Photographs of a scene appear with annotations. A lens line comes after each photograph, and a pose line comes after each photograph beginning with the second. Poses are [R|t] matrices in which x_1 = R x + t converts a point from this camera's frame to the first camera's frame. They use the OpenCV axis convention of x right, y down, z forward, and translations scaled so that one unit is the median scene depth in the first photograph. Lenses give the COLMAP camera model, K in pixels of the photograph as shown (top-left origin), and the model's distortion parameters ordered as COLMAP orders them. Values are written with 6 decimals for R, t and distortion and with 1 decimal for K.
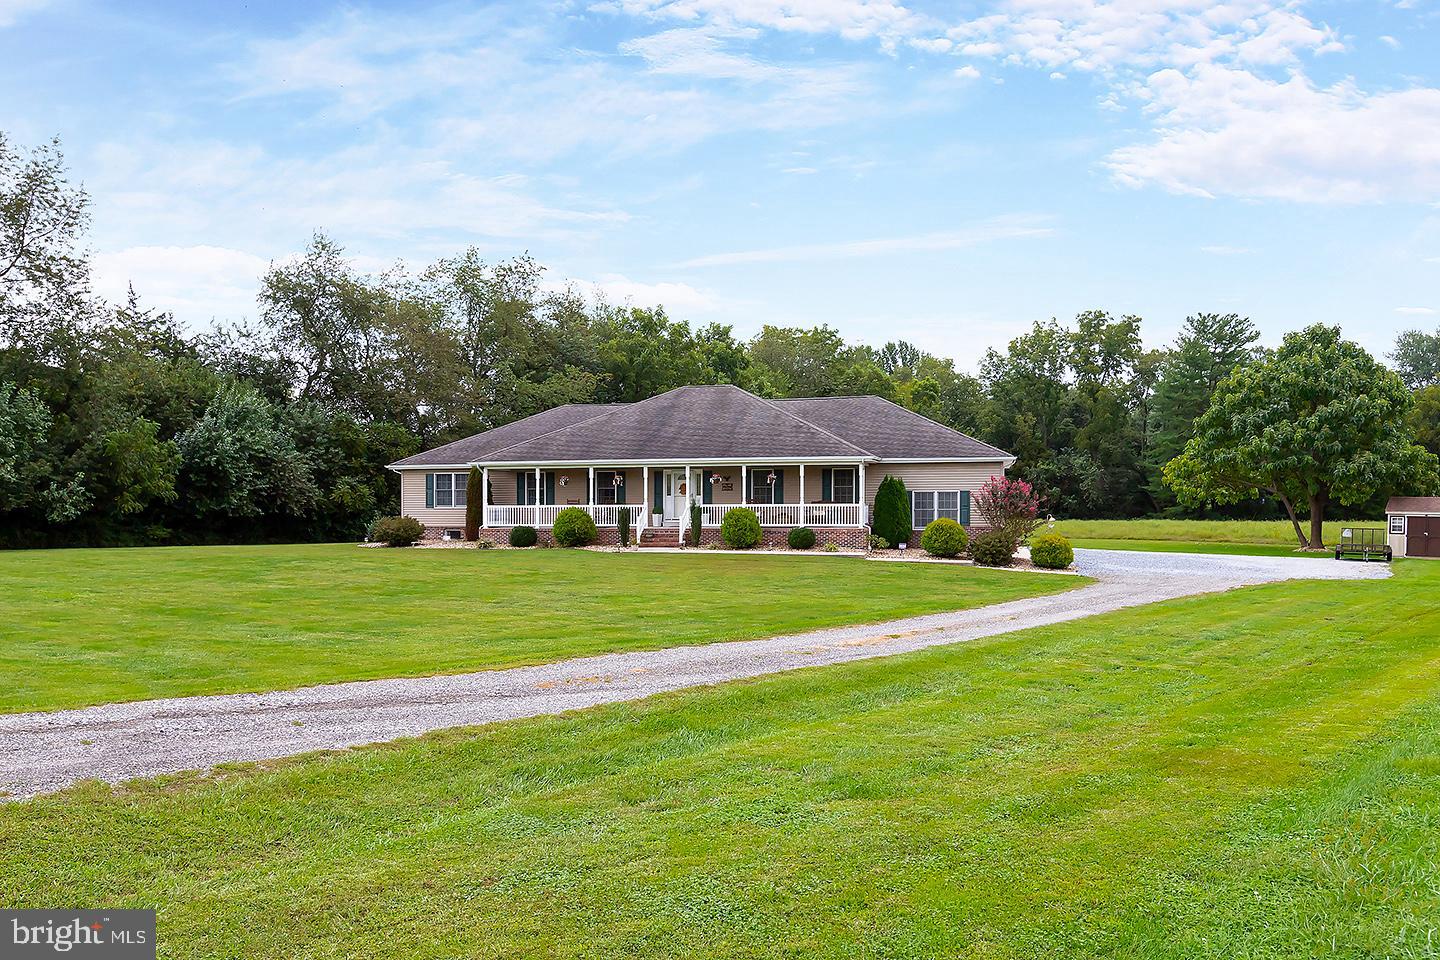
lens RADIAL K [[957.7, 0, 783.3], [0, 957.7, 478.6], [0, 0, 1]] dist [0.000454, 0.000030]
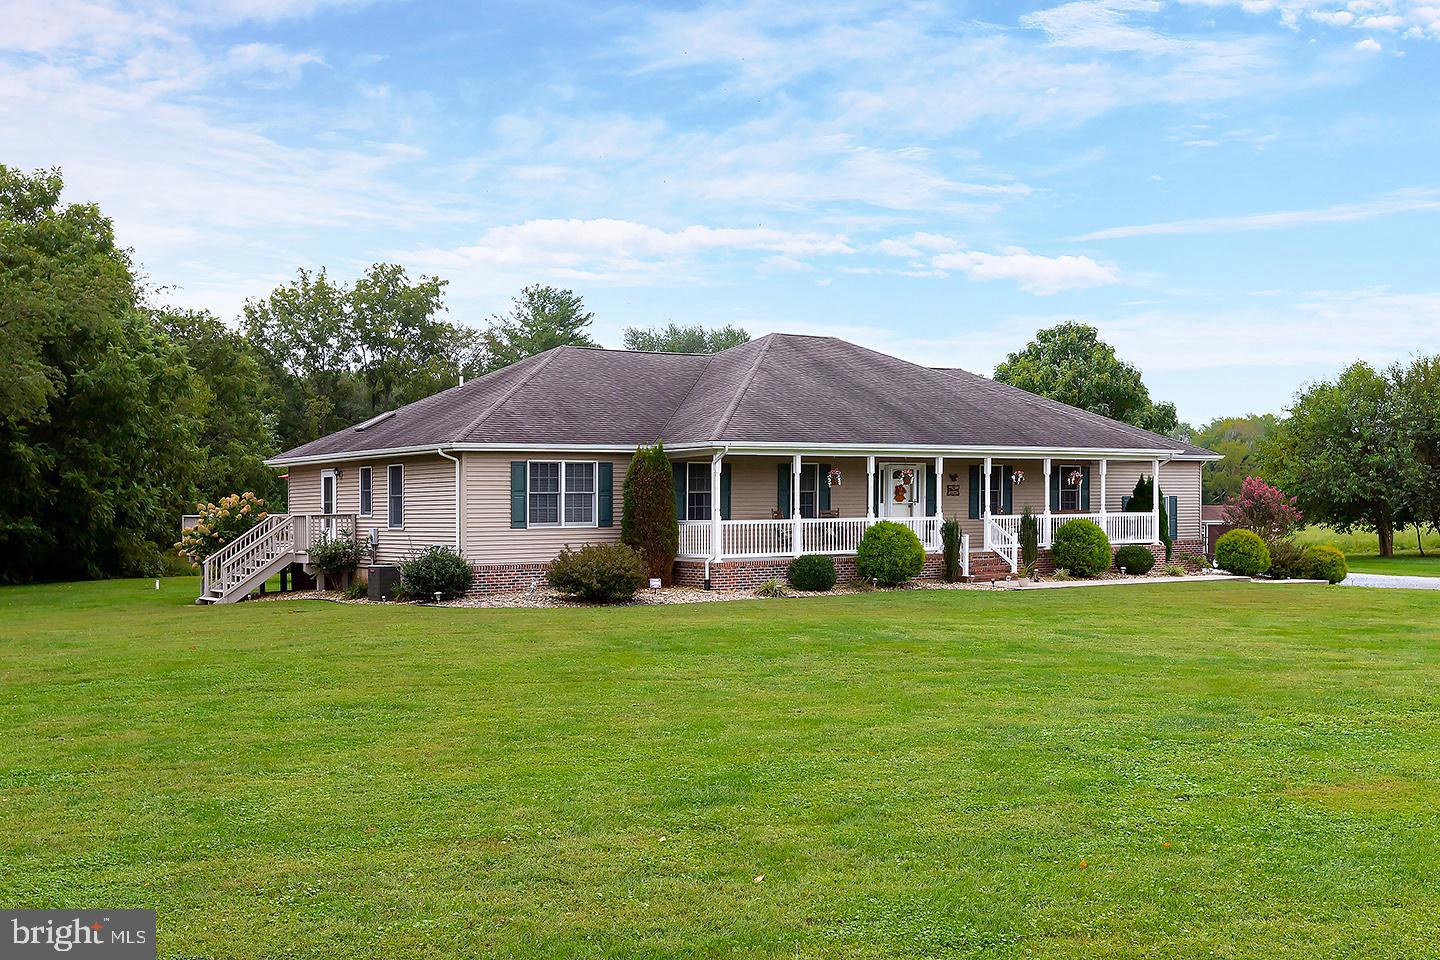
lens RADIAL K [[1319.3, 0, 720.0], [0, 1319.3, 480.0], [0, 0, 1]] dist [0.008149, -0.004575]
pose [[0.748306, 0.012081, 0.663244, -0.783705], [-0.003707, 0.999895, -0.014031, 0.014857], [-0.663344, 0.008041, 0.748272, 0.411257]]
